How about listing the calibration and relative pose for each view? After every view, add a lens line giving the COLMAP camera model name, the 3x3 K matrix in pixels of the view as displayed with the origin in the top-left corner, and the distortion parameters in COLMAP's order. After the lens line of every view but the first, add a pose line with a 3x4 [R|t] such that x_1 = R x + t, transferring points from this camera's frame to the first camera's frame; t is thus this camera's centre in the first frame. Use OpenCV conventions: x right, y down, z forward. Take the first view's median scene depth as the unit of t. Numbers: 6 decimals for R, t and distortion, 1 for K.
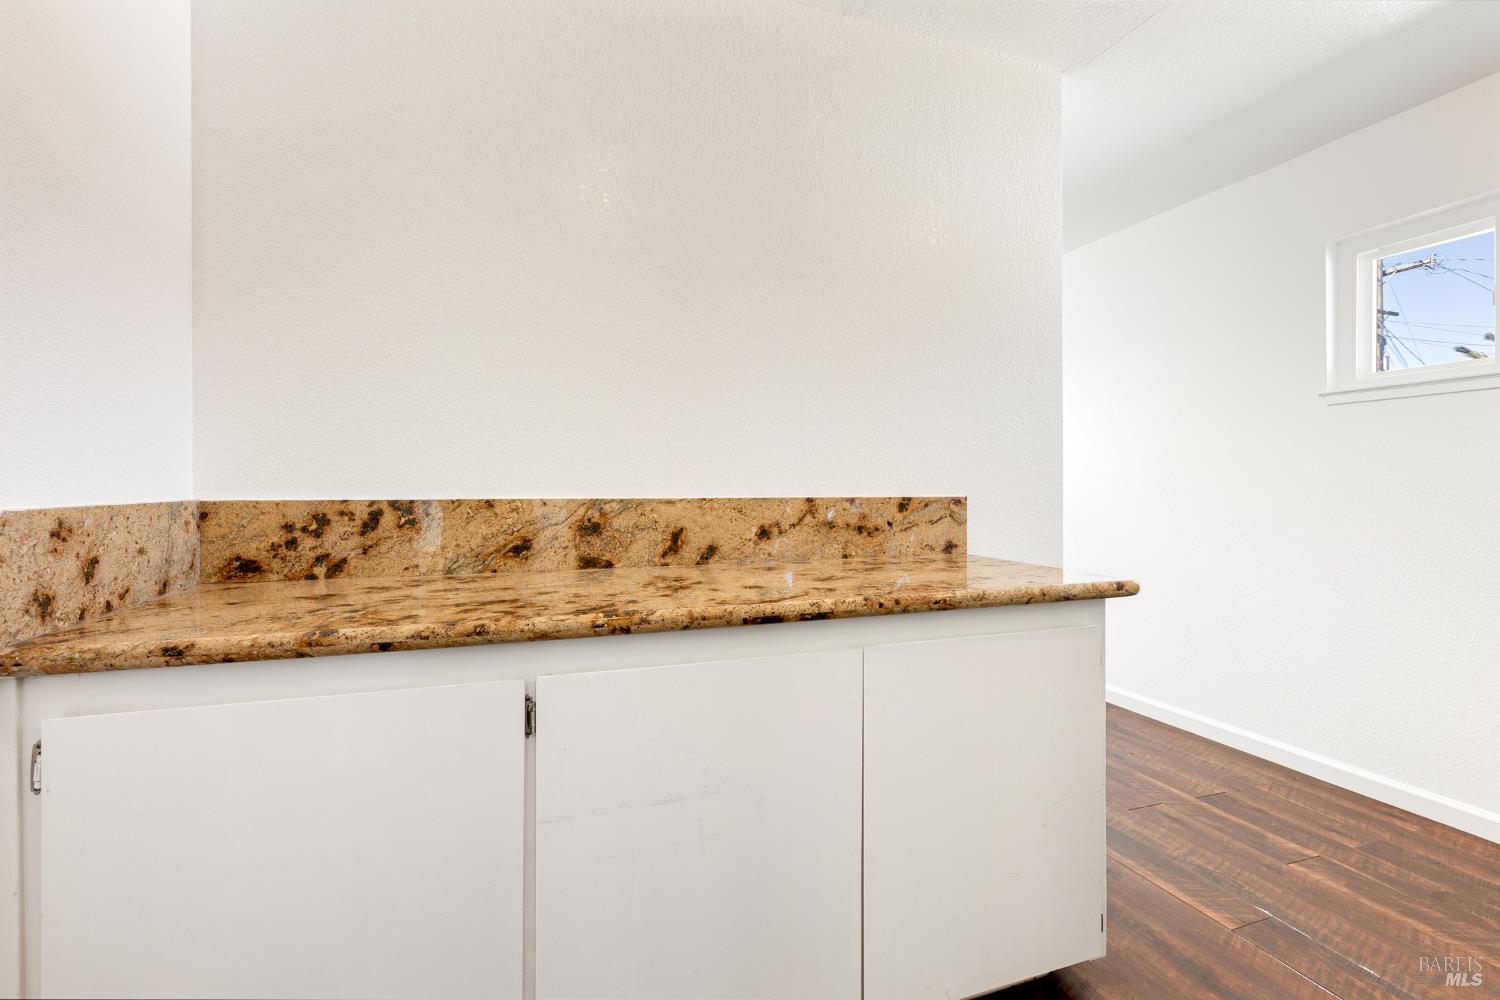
lens RADIAL K [[672.5, 0, 754.3], [0, 672.5, 489.1], [0, 0, 1]] dist [0.000513, 0.000065]
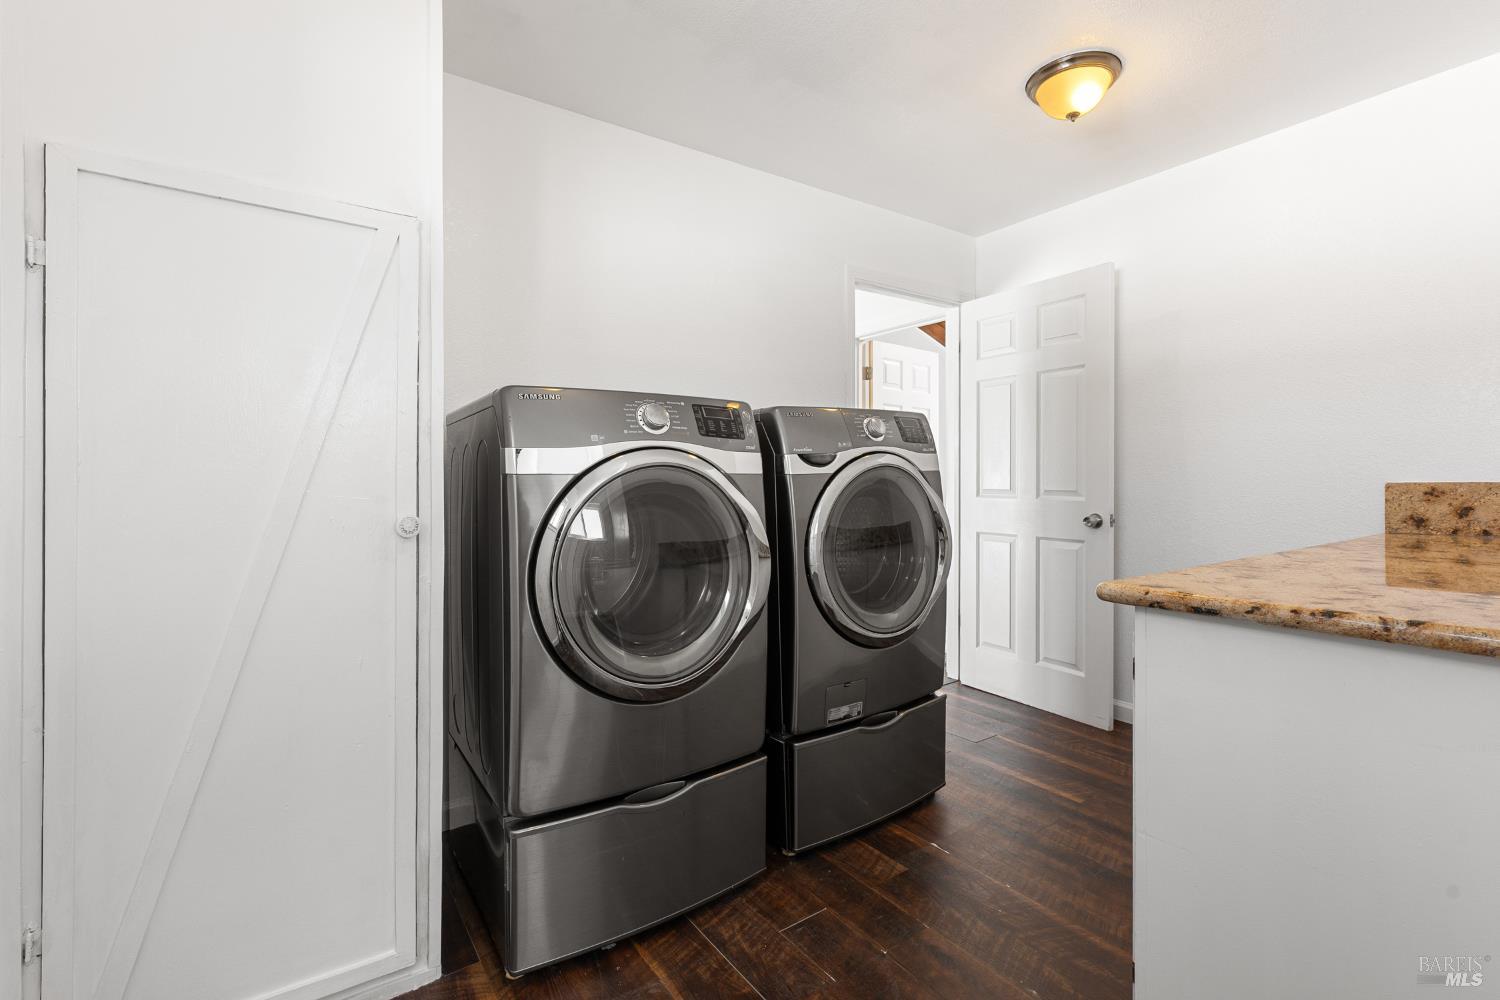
lens RADIAL K [[672.5, 0, 754.3], [0, 672.5, 489.1], [0, 0, 1]] dist [0.000513, 0.000065]
pose [[-0.969451, 0.008054, -0.245152, 0.919867], [0.004182, 0.999858, 0.016310, 0.001828], [0.245248, 0.014787, -0.969348, 1.357809]]
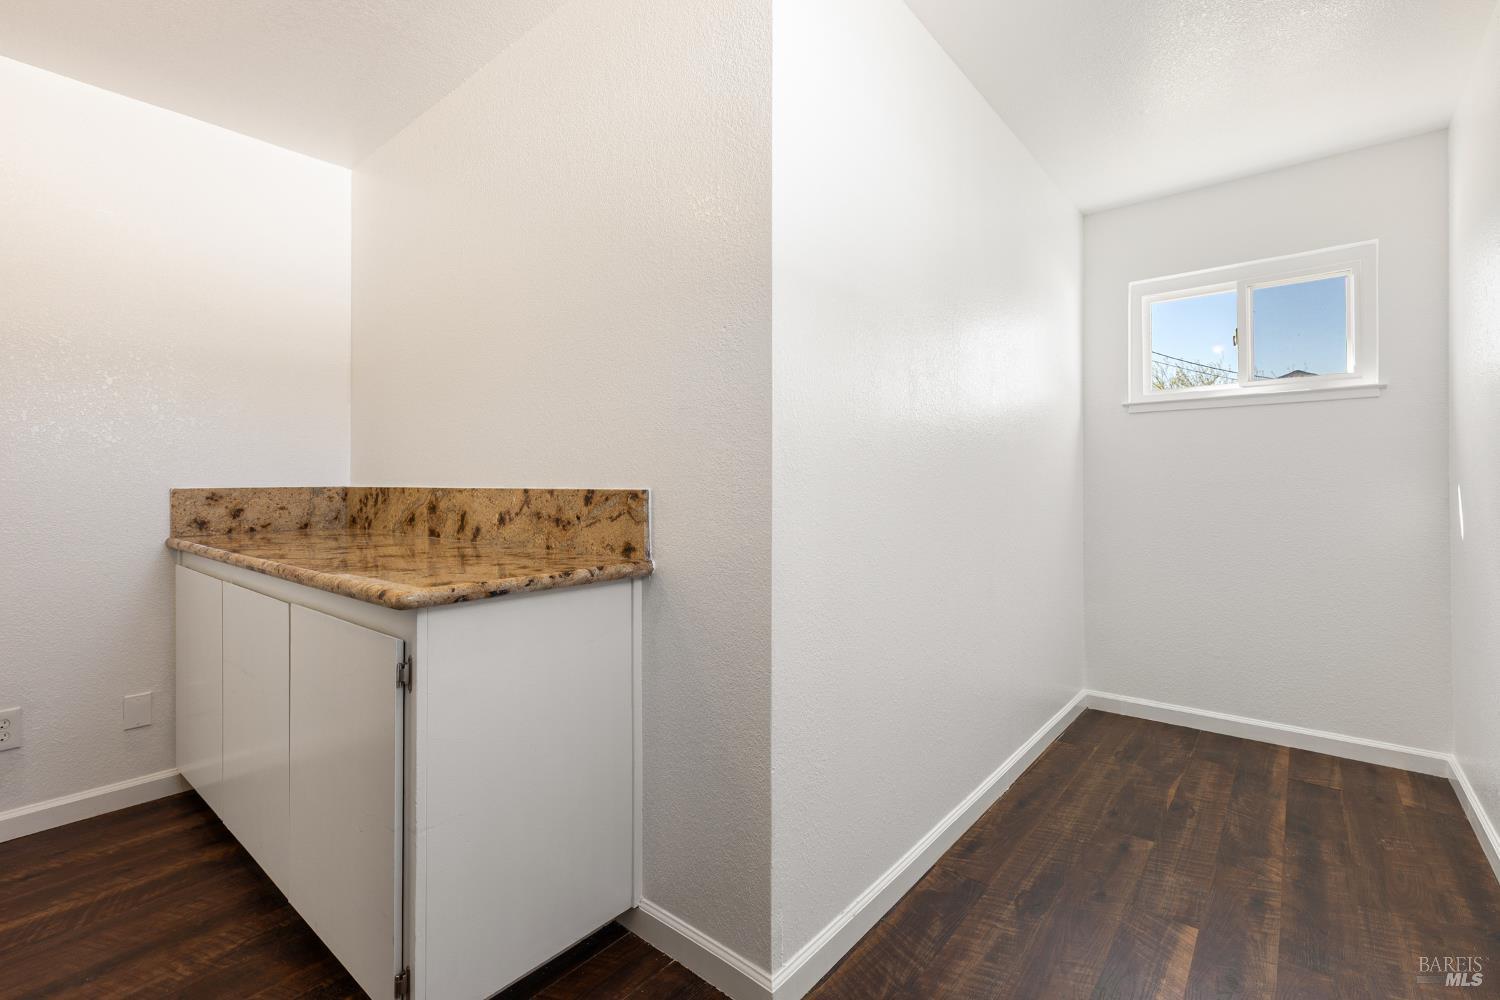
lens RADIAL K [[672.5, 0, 754.3], [0, 672.5, 489.1], [0, 0, 1]] dist [0.000513, 0.000065]
pose [[0.509648, 0.008578, -0.860340, 1.148605], [-0.000898, 0.999955, 0.009438, 0.002784], [0.860383, -0.004037, 0.509633, 0.746929]]
